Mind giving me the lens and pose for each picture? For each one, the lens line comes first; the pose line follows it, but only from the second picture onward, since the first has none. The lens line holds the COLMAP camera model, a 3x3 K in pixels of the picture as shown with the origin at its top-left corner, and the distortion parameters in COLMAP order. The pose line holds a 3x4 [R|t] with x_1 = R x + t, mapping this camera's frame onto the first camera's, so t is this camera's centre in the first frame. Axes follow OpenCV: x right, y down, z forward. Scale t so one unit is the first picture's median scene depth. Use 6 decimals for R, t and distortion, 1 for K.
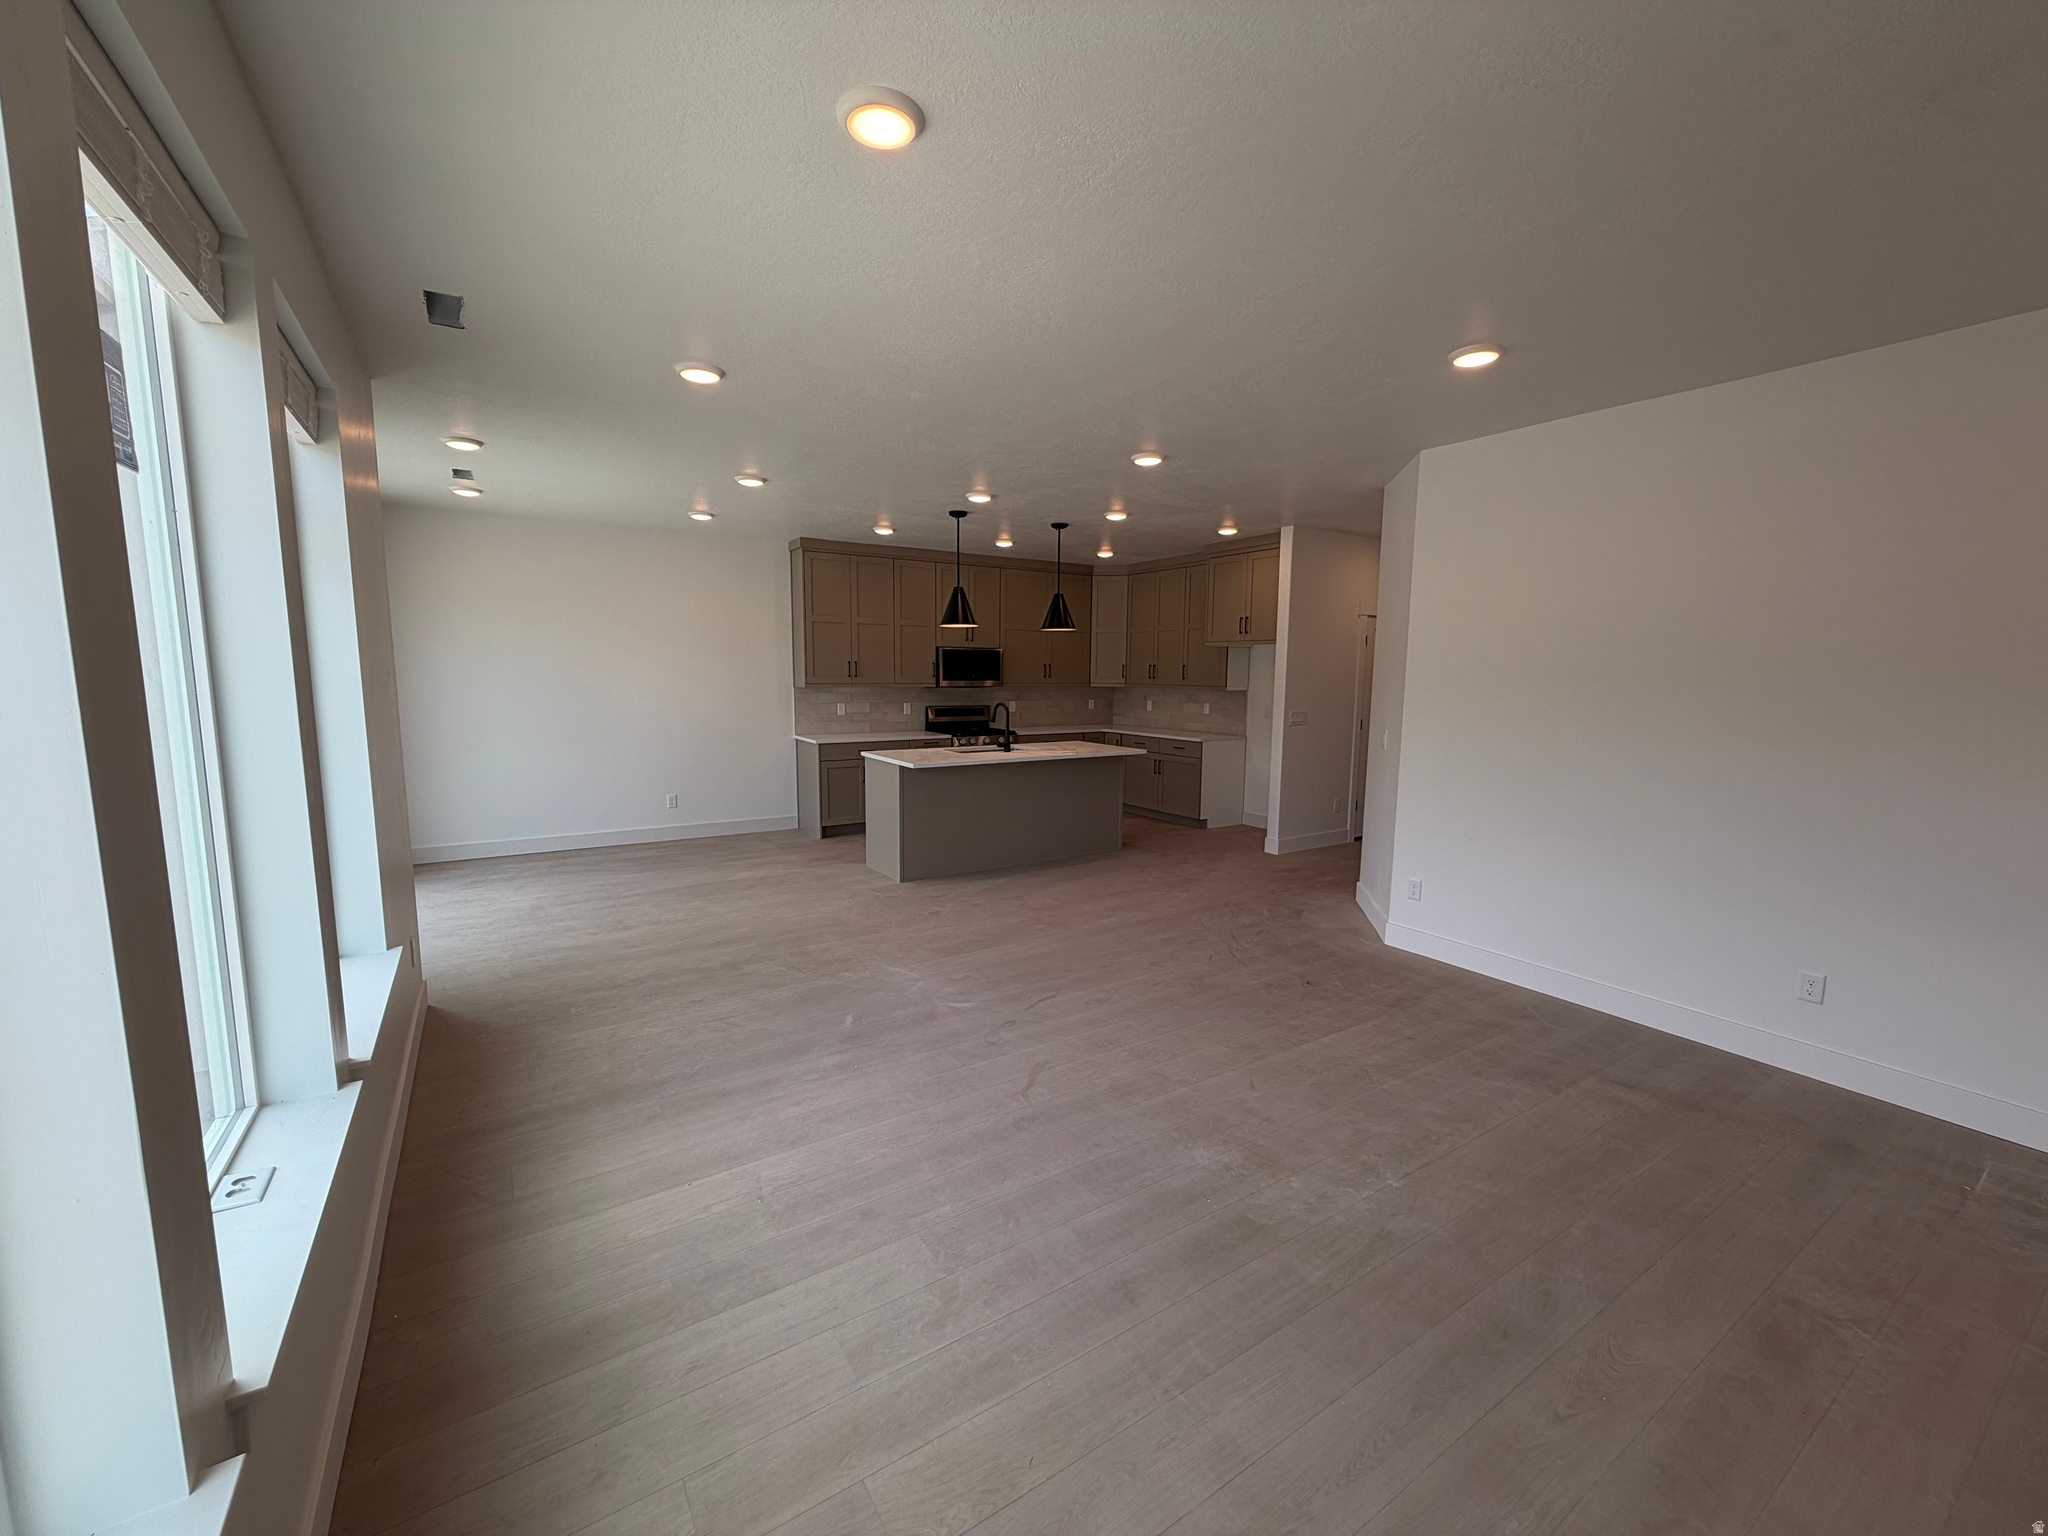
lens RADIAL K [[815.6, 0, 1020.8], [0, 815.6, 772.1], [0, 0, 1]] dist [-0.000079, 0.000163]
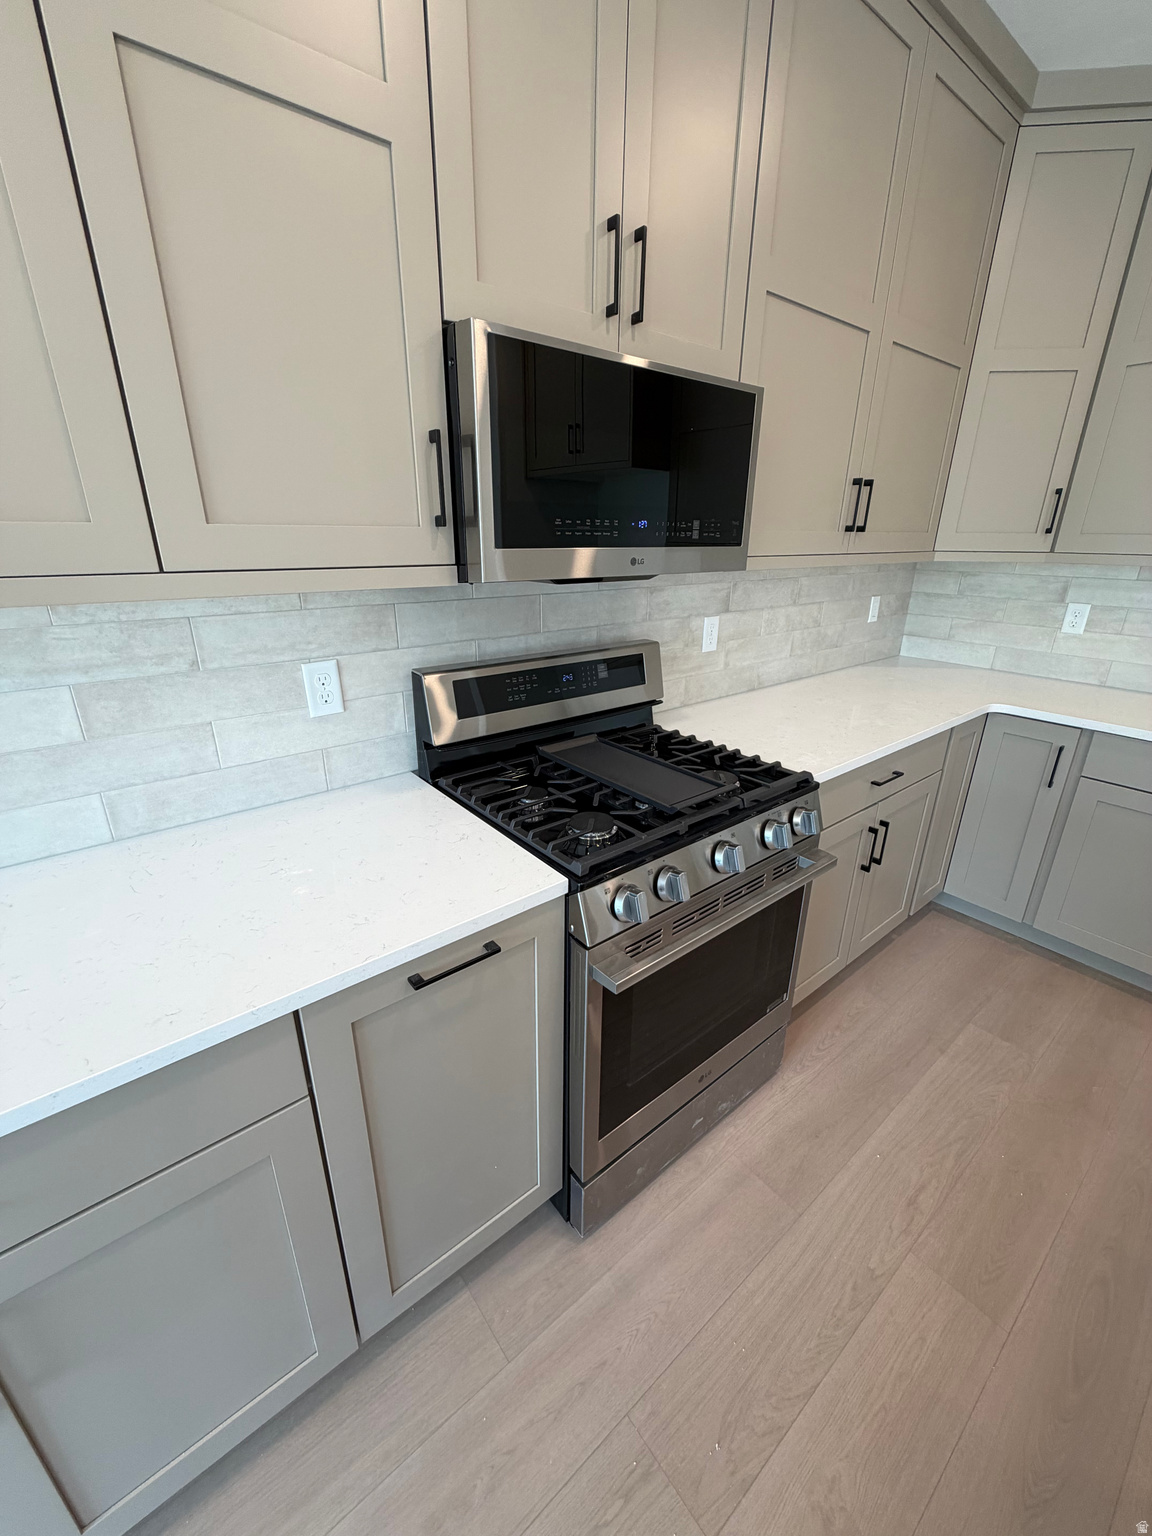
lens RADIAL K [[611.7, 0, 573.2], [0, 611.7, 763.5], [0, 0, 1]] dist [-0.000079, 0.000163]
pose [[0.994772, -0.038378, 0.094639, -0.089627], [0.015007, 0.971575, 0.236256, -0.094741], [-0.101016, -0.233601, 0.967071, 0.829709]]
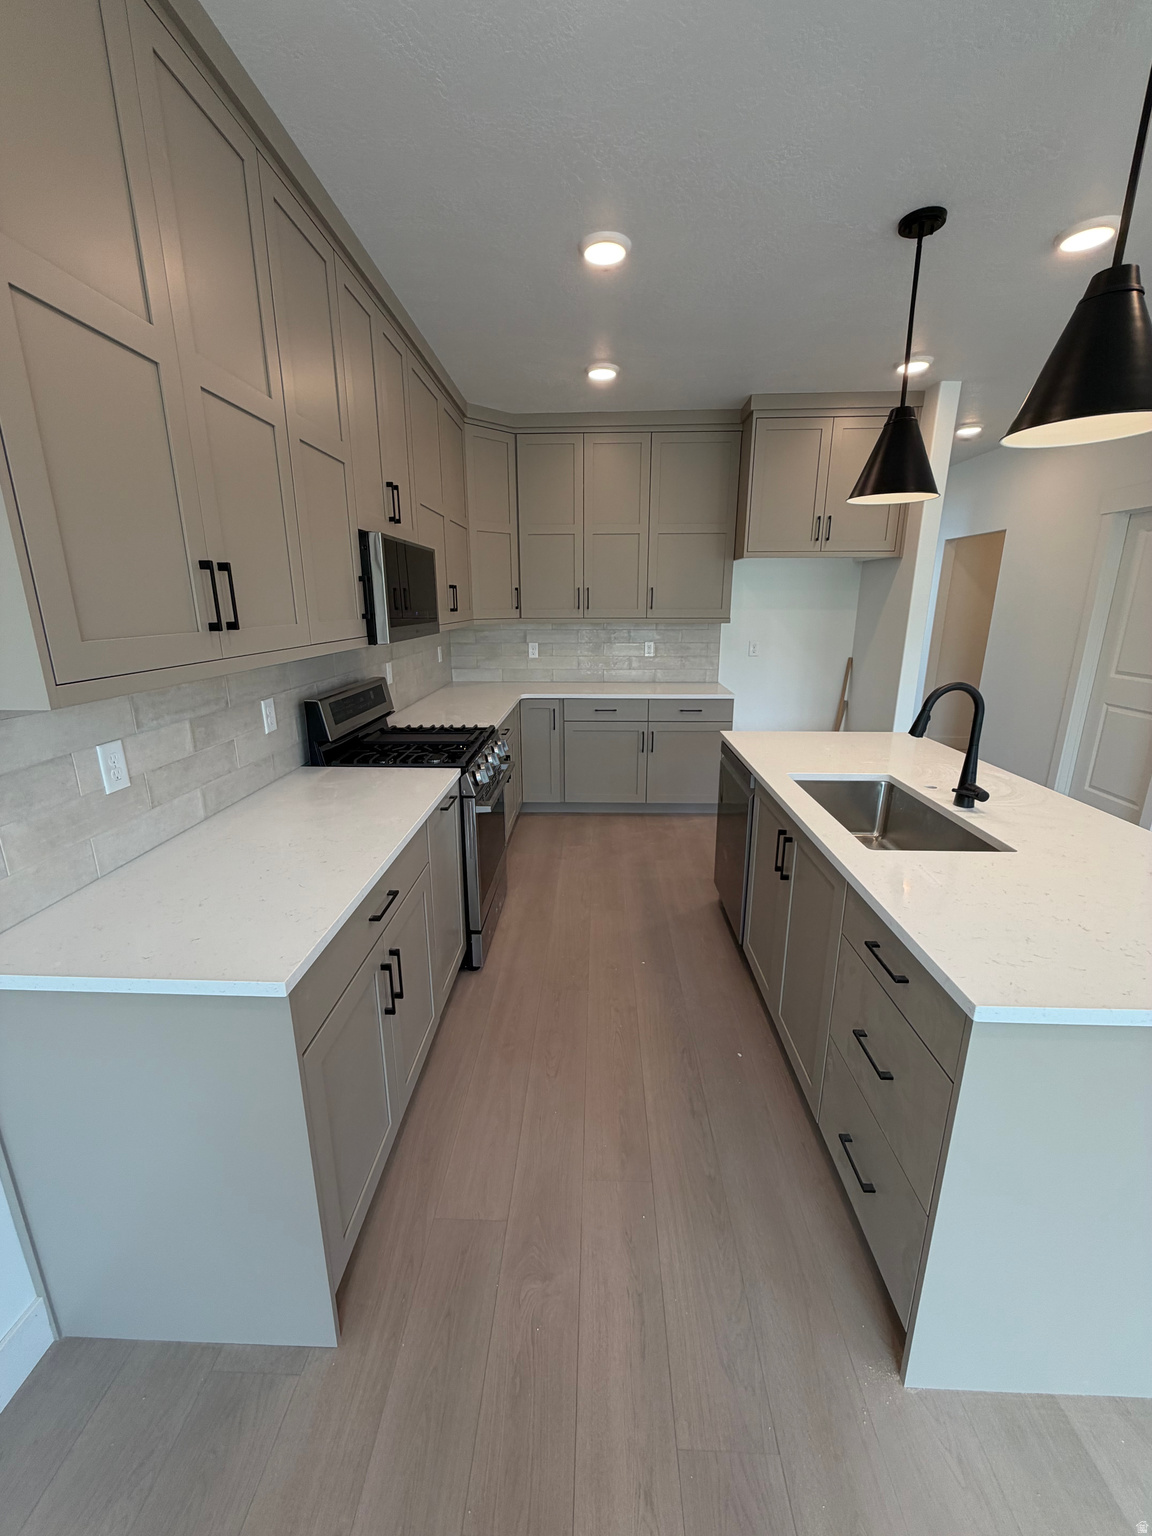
lens RADIAL K [[611.7, 0, 574.4], [0, 611.7, 763.9], [0, 0, 1]] dist [-0.000079, 0.000163]
pose [[0.571103, -0.222480, 0.790154, -0.269764], [0.107938, 0.974567, 0.196389, -0.093992], [-0.813751, -0.026871, 0.580592, 0.740272]]
